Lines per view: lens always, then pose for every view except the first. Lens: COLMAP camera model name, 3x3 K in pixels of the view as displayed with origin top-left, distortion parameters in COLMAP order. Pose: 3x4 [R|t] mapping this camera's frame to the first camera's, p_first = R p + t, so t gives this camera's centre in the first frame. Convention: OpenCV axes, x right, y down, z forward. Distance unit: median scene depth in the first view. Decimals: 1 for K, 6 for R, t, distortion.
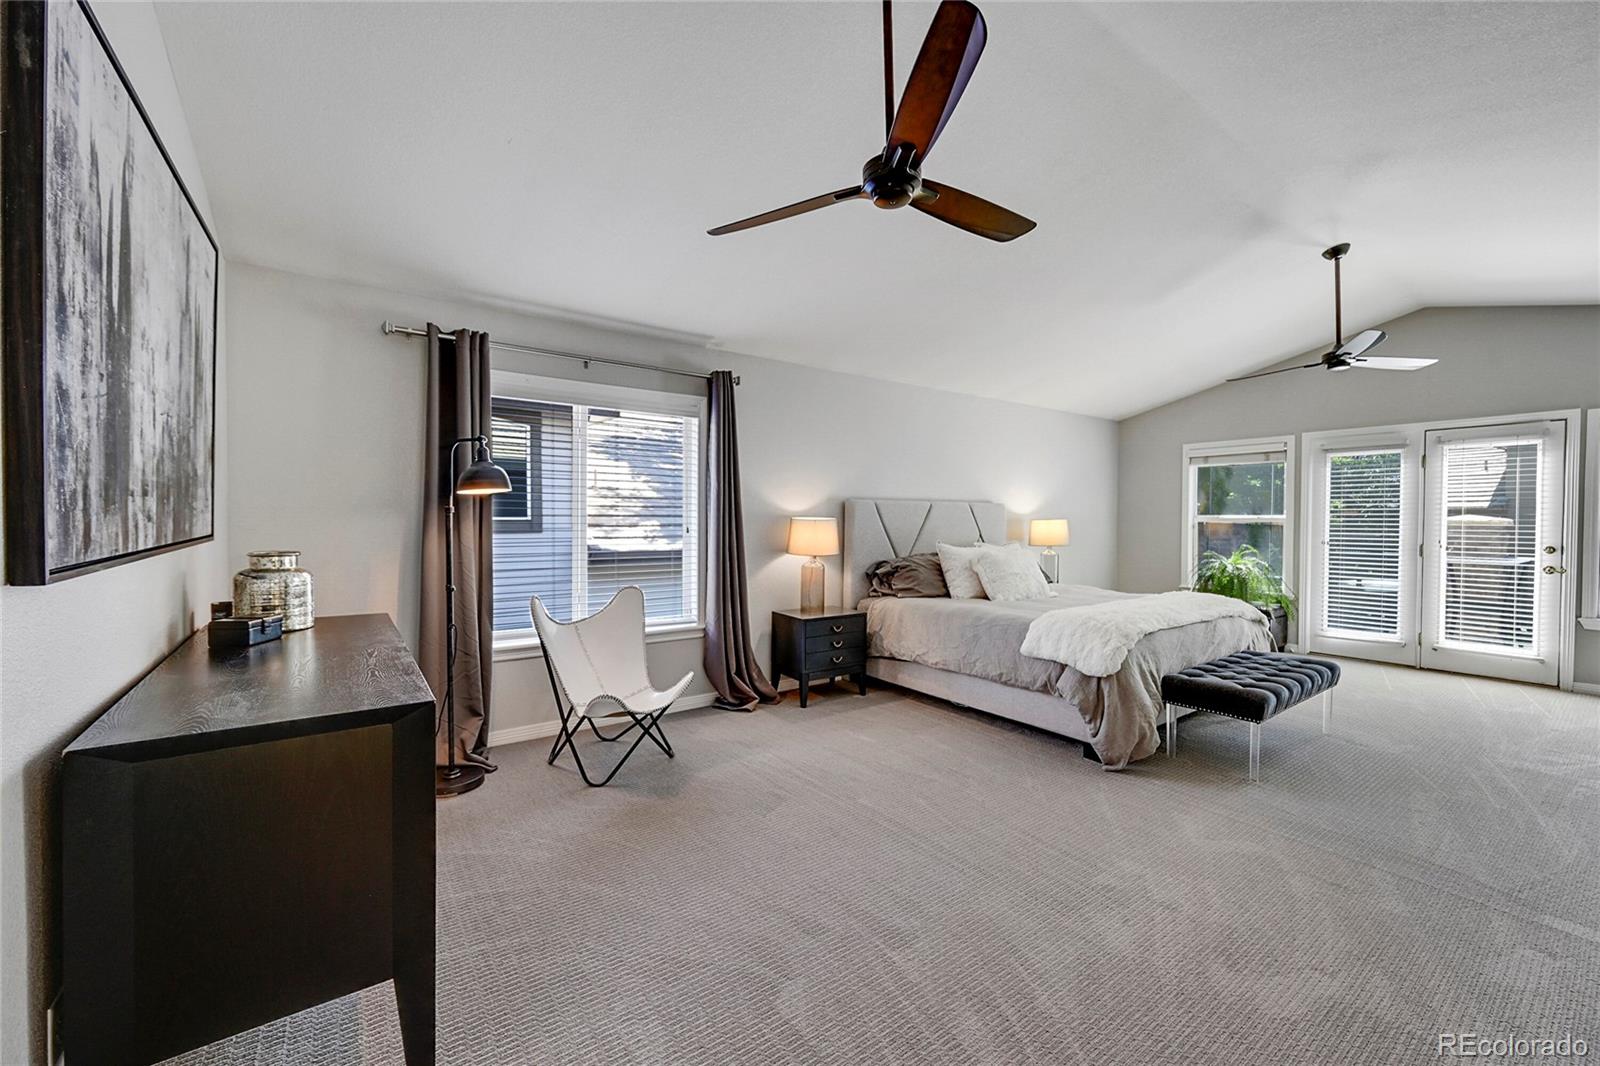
lens RADIAL K [[634.0, 0, 797.5], [0, 634.0, 529.2], [0, 0, 1]] dist [0.002194, 0.000030]
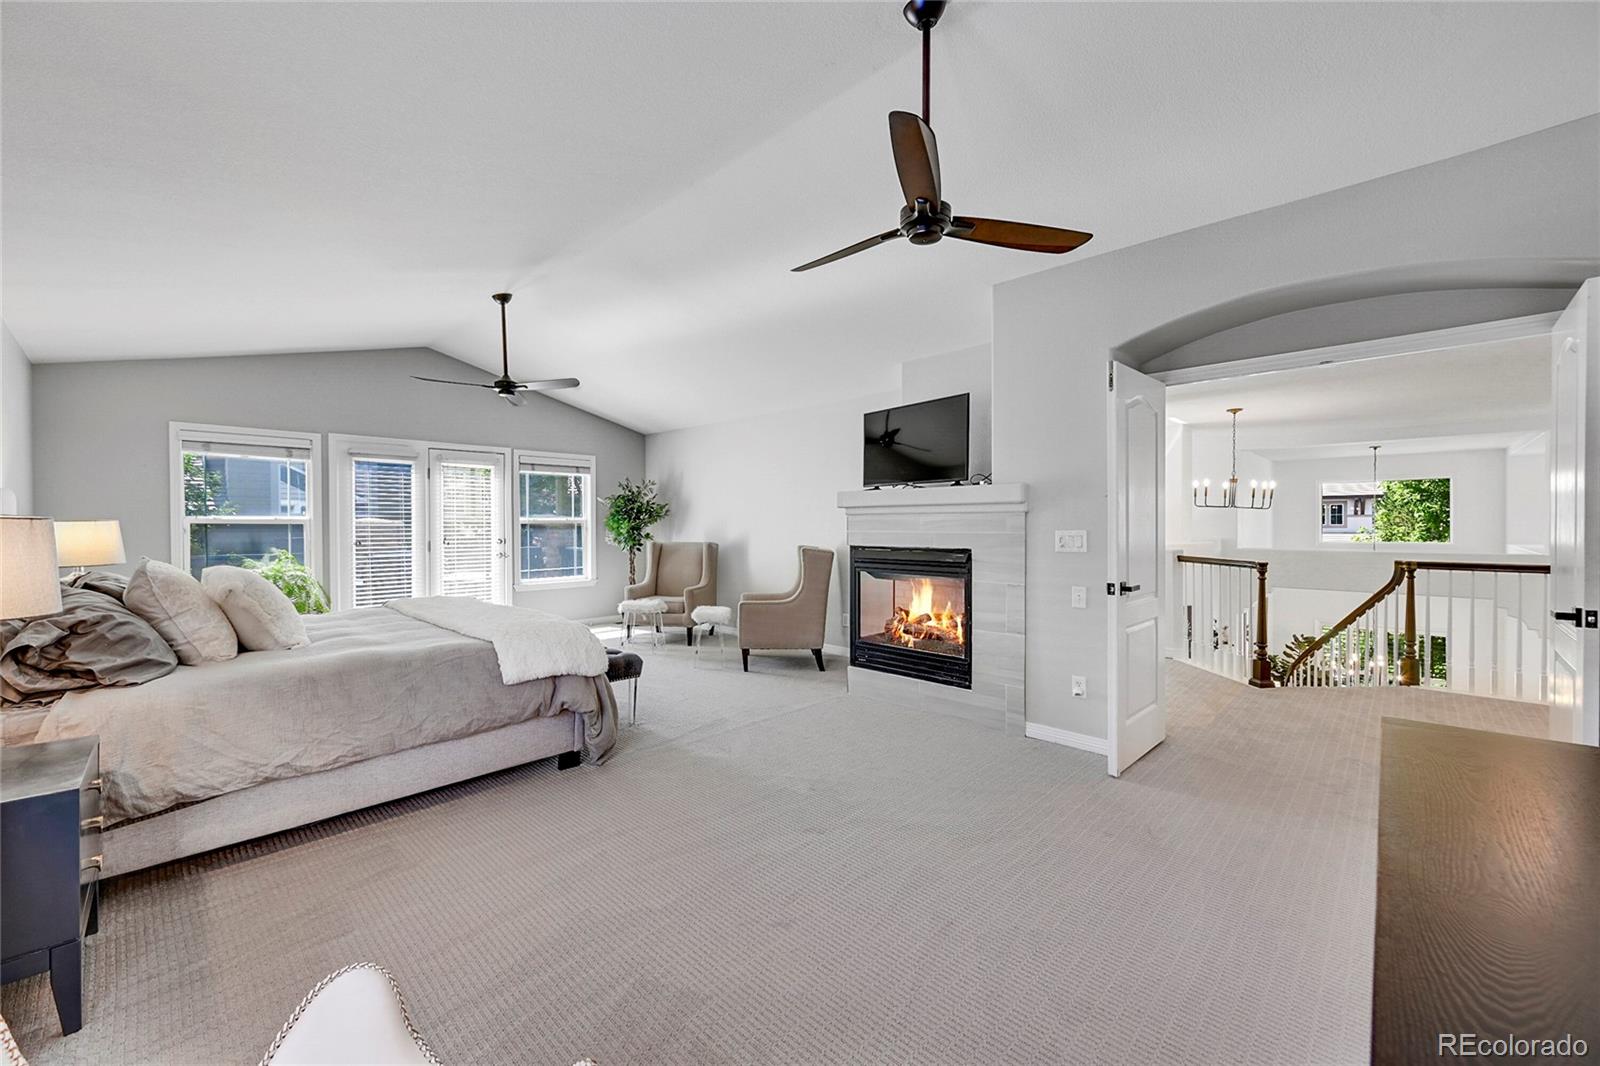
lens RADIAL K [[634.0, 0, 798.2], [0, 634.0, 529.8], [0, 0, 1]] dist [0.002194, 0.000030]
pose [[-0.183995, -0.011755, 0.982857, -0.437808], [0.019454, 0.999689, 0.015598, -0.004397], [-0.982735, 0.021990, -0.183709, 0.670848]]
